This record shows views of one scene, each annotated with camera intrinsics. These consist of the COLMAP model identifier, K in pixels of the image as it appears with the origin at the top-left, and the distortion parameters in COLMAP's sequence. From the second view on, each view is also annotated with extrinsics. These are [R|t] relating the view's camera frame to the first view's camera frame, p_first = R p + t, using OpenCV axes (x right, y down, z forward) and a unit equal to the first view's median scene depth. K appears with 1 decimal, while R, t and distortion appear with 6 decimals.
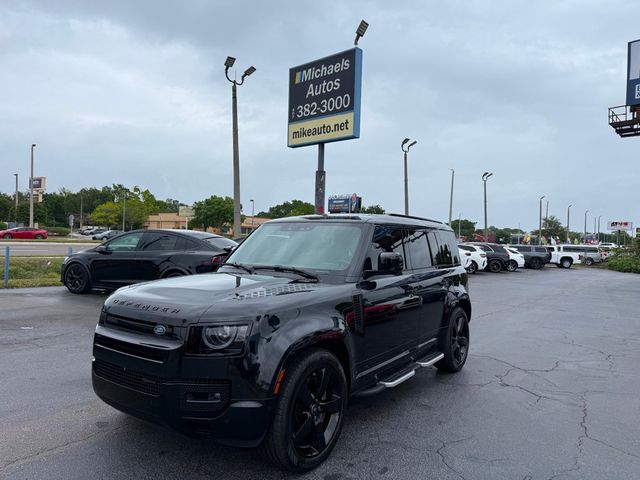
lens RADIAL K [[454.5, 0, 319.0], [0, 454.5, 238.8], [0, 0, 1]] dist [0.008227, 0.005678]
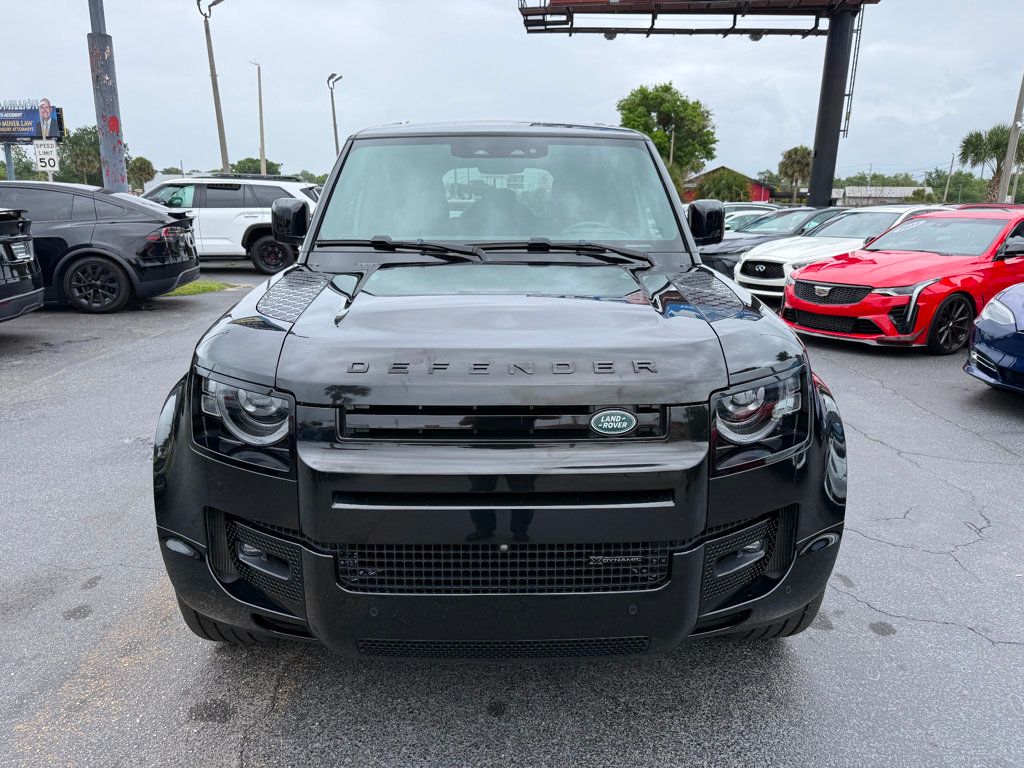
lens RADIAL K [[727.3, 0, 510.4], [0, 727.3, 382.2], [0, 0, 1]] dist [0.008227, 0.005678]
pose [[0.817359, -0.157478, 0.554188, -0.508486], [0.010720, 0.965908, 0.258662, 0.013403], [-0.576029, -0.205479, 0.791182, 0.415927]]
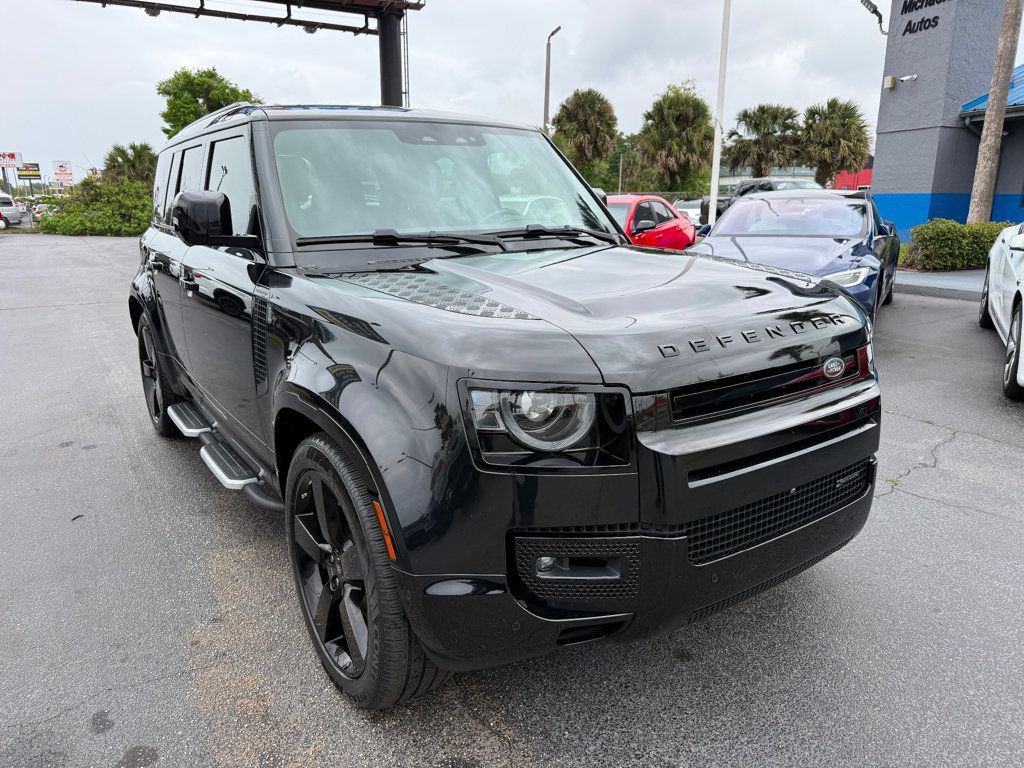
lens RADIAL K [[724.9, 0, 513.1], [0, 724.9, 386.4], [0, 0, 1]] dist [0.034407, -0.047433]
pose [[0.378457, -0.266316, 0.886480, -0.752943], [0.016397, 0.959494, 0.281251, 0.011975], [-0.925474, -0.091906, 0.367493, 0.713939]]
